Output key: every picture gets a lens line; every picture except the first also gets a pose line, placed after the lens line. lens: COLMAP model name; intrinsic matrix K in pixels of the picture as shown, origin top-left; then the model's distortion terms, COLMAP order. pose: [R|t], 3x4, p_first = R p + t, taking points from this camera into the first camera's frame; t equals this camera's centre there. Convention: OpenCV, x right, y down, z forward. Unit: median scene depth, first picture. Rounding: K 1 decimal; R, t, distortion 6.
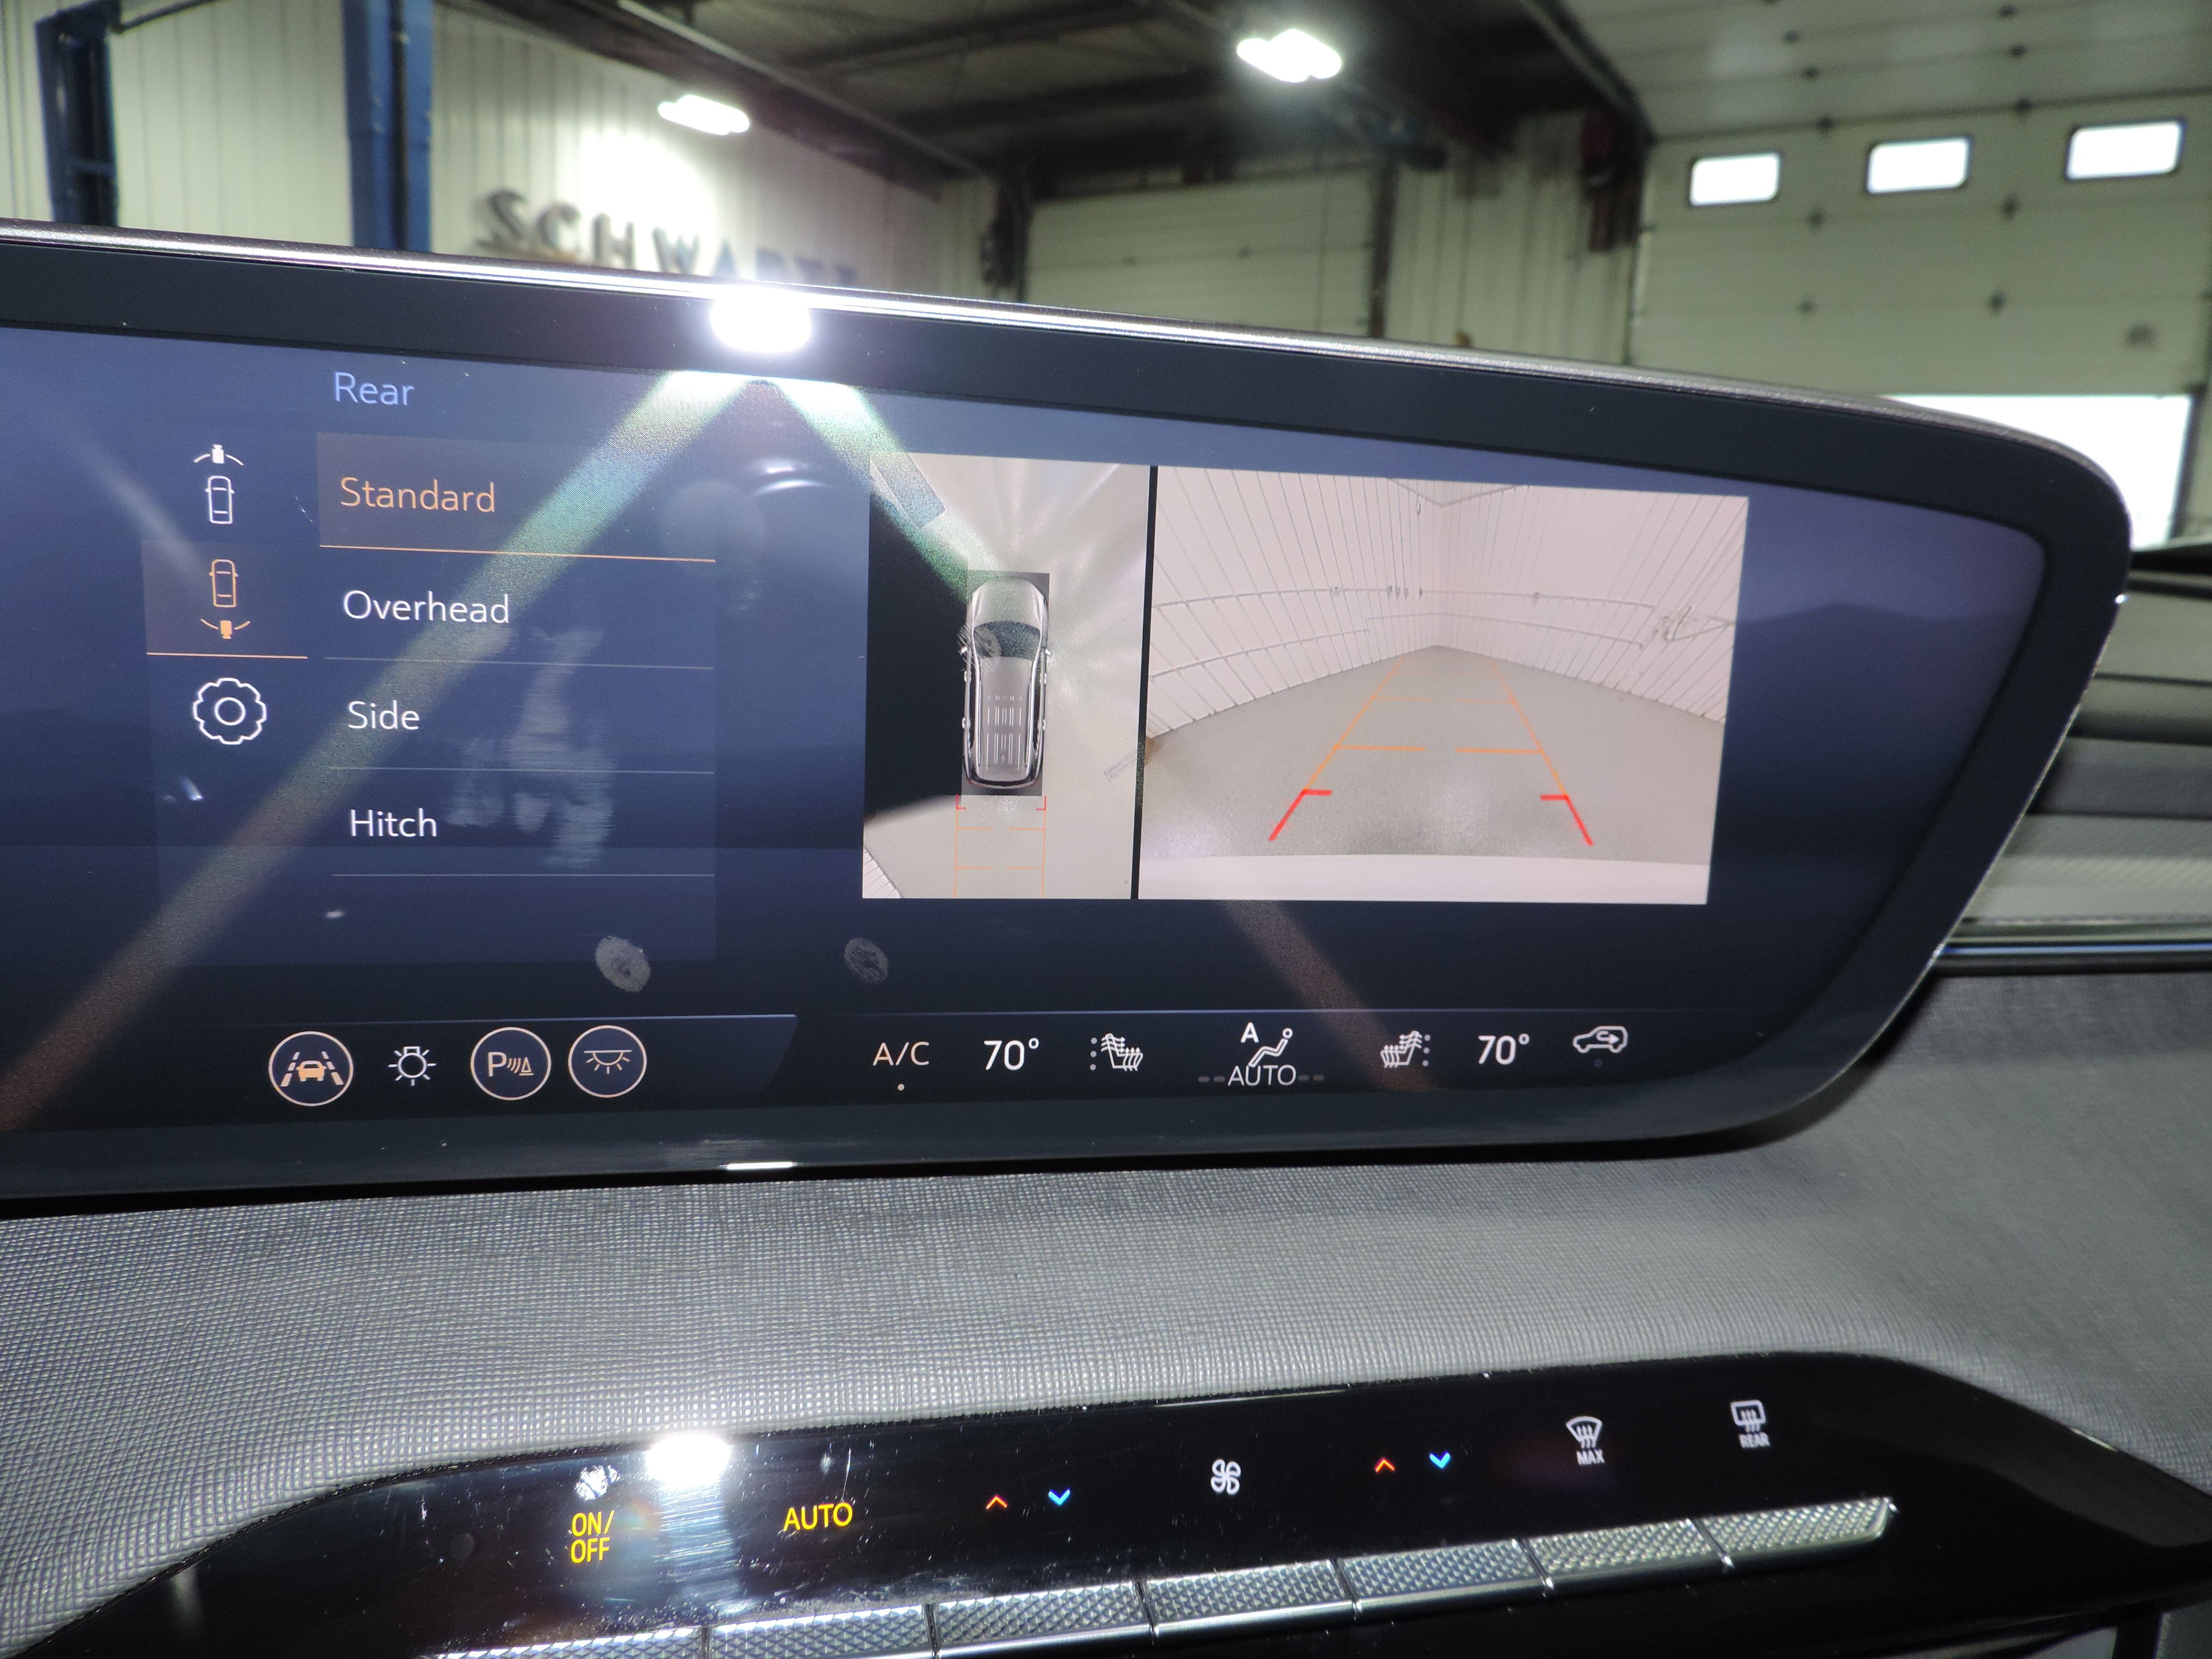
lens RADIAL K [[1567.5, 0, 1104.6], [0, 1567.5, 824.5], [0, 0, 1]] dist [-0.013429, -0.008204]
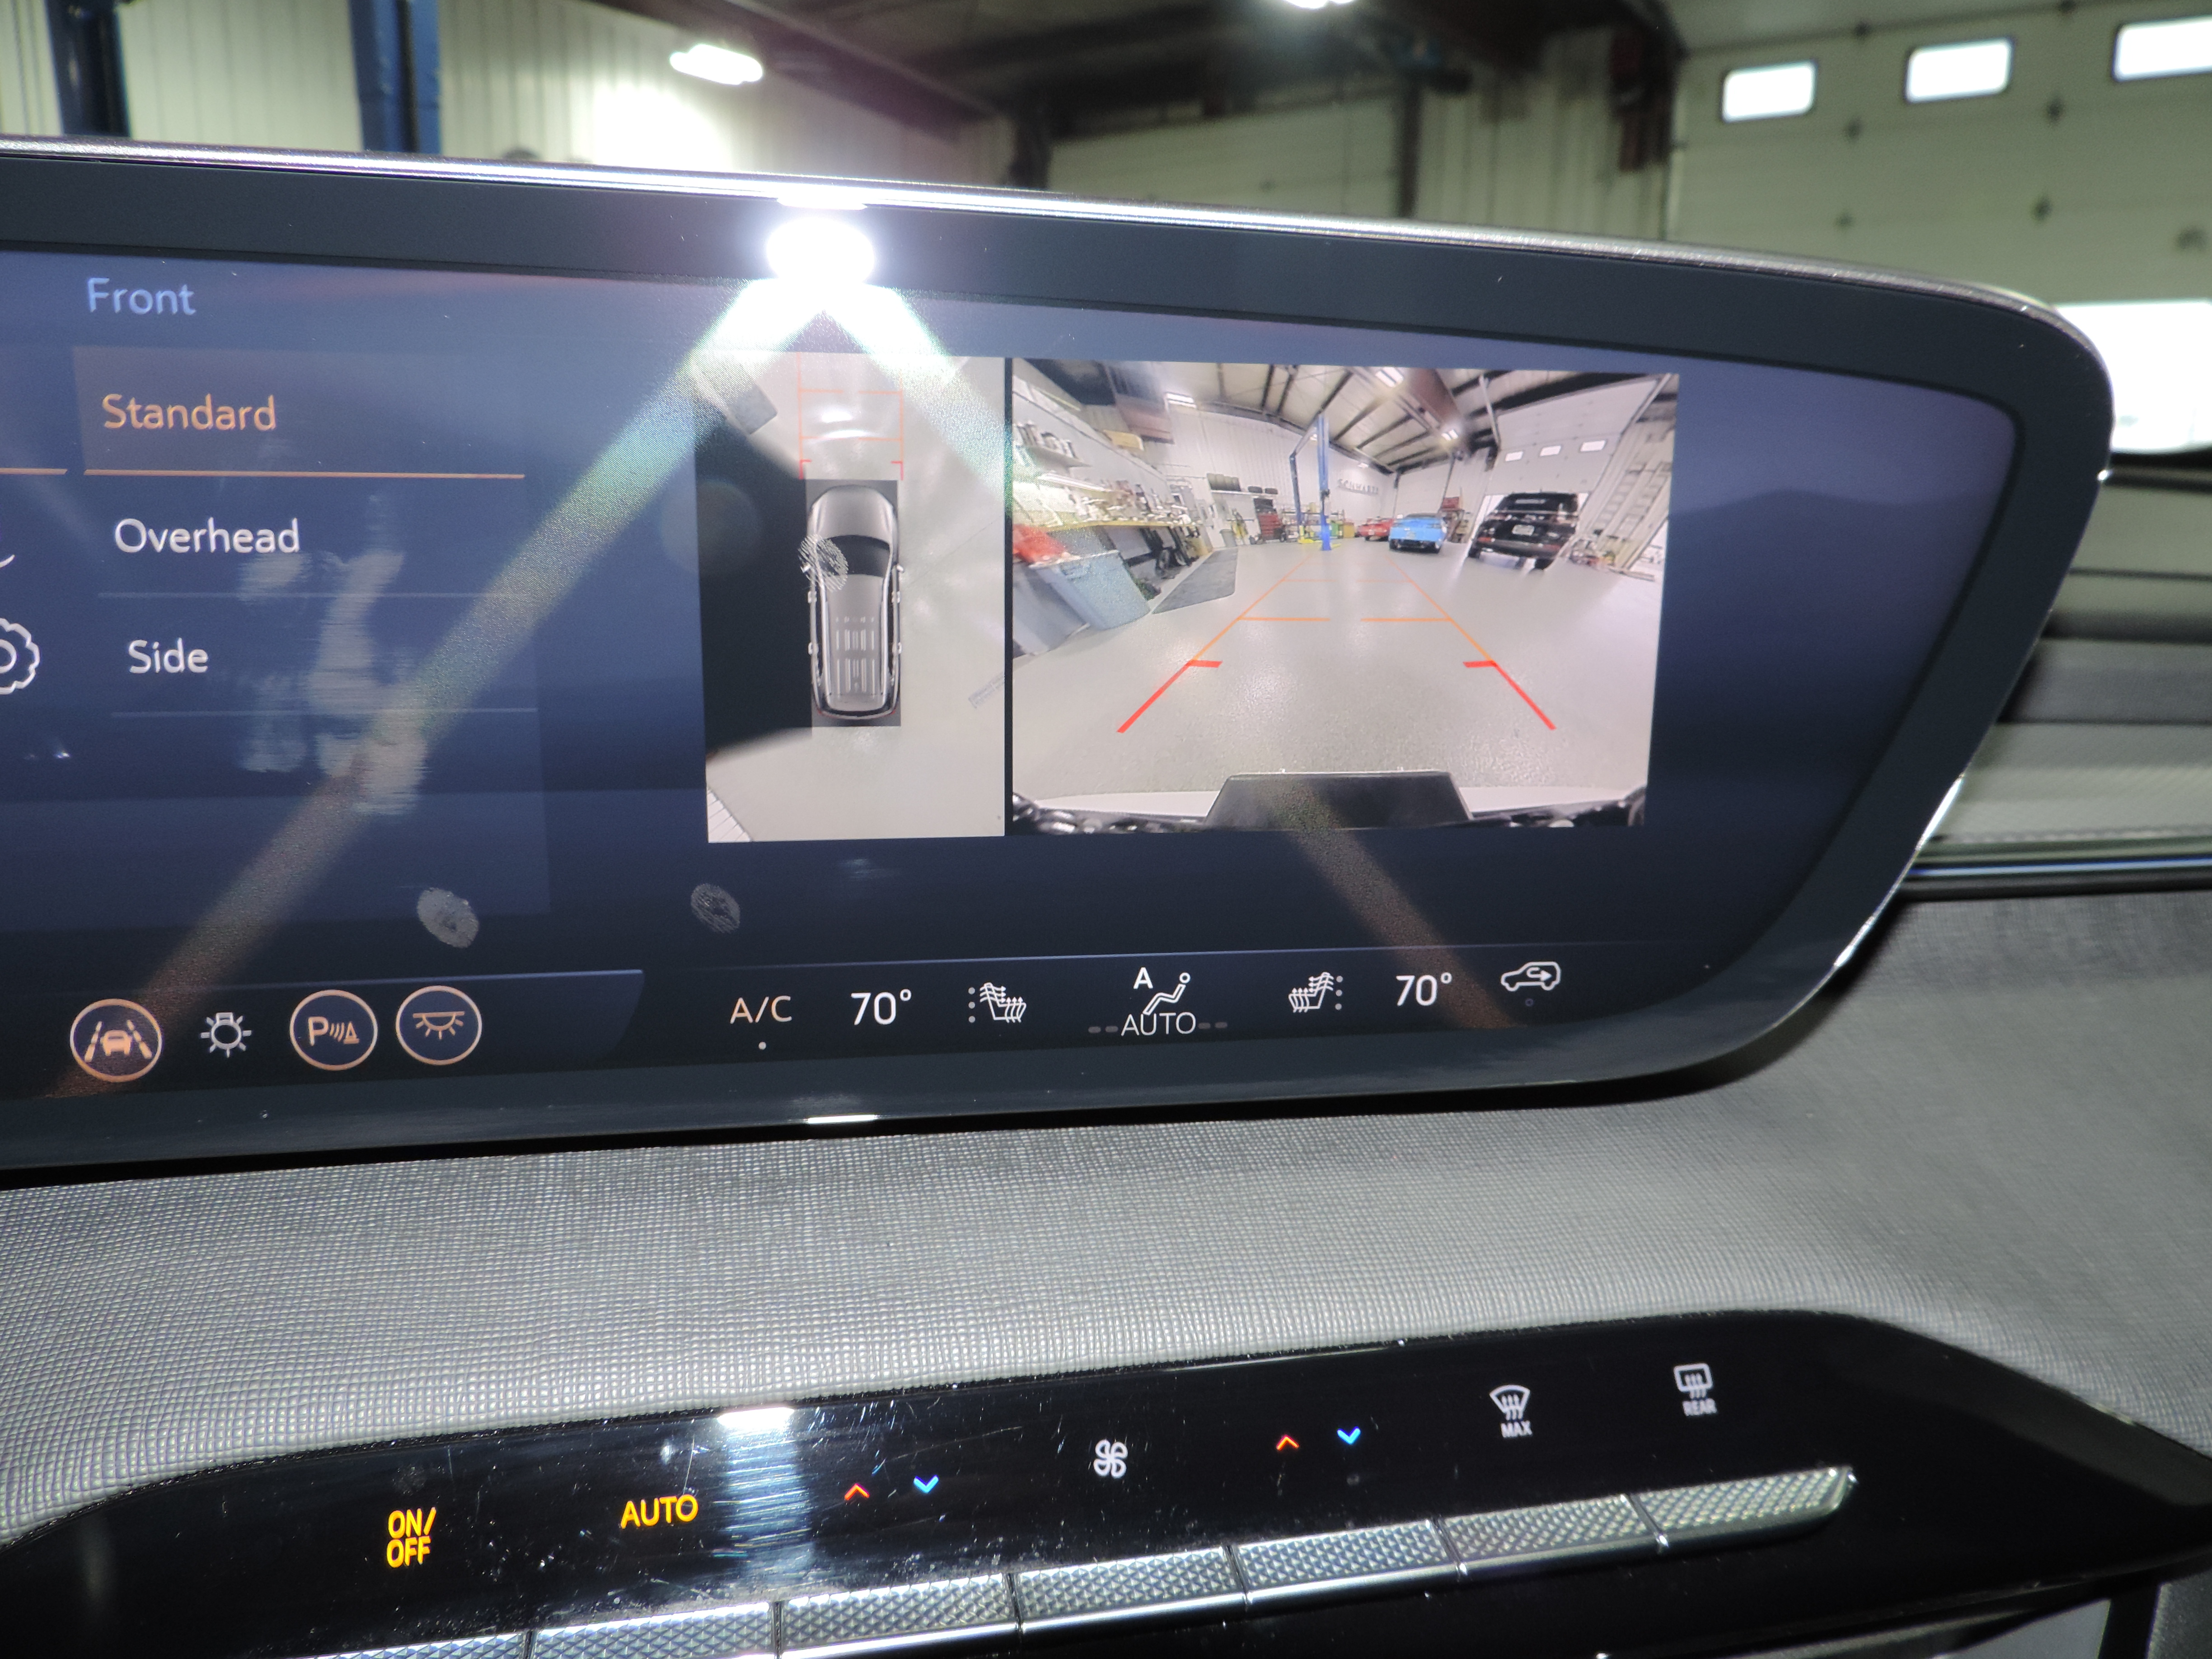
lens RADIAL K [[1567.5, 0, 1101.9], [0, 1567.5, 824.8], [0, 0, 1]] dist [-0.013429, -0.008204]
pose [[0.999323, -0.025202, -0.026796, 0.094255], [0.026093, 0.999100, 0.033436, 0.011290], [0.025929, -0.034112, 0.999082, 0.079861]]
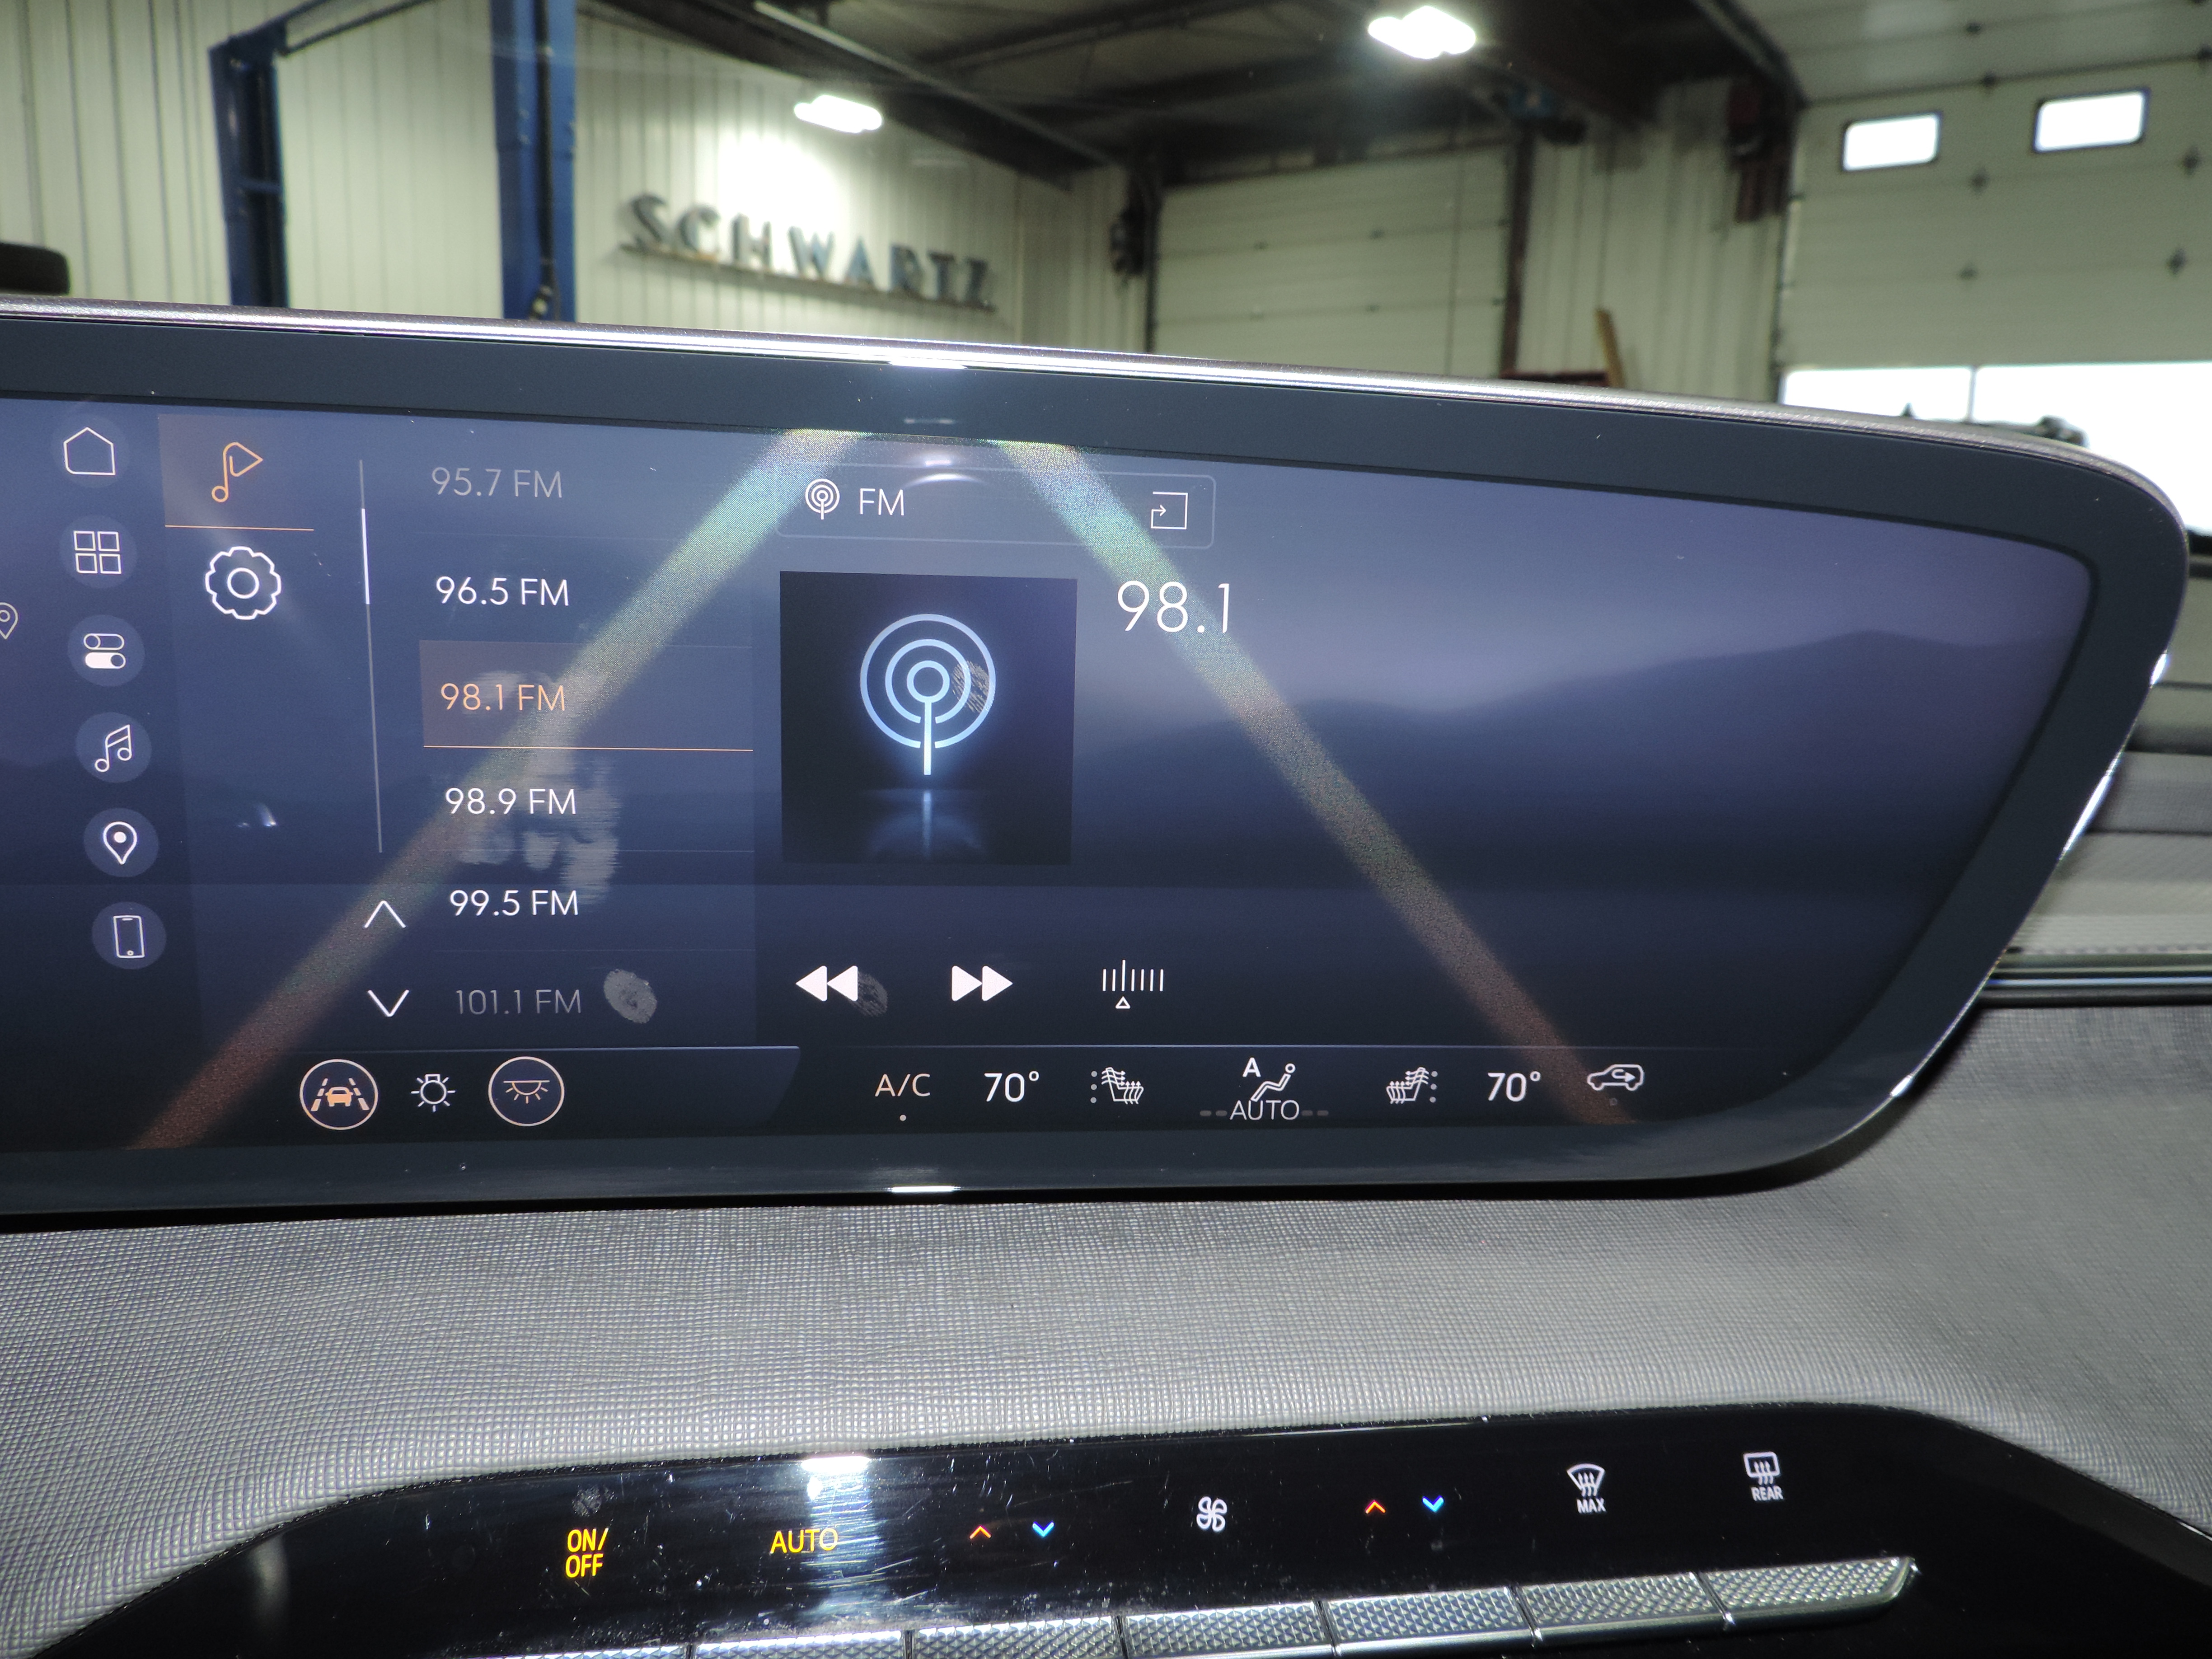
lens RADIAL K [[1567.5, 0, 1103.7], [0, 1567.5, 823.0], [0, 0, 1]] dist [-0.013429, -0.008204]
pose [[0.996375, 0.000491, -0.085073, 0.082609], [0.000087, 0.999977, 0.006794, -0.029370], [0.085074, -0.006777, 0.996352, -0.002669]]
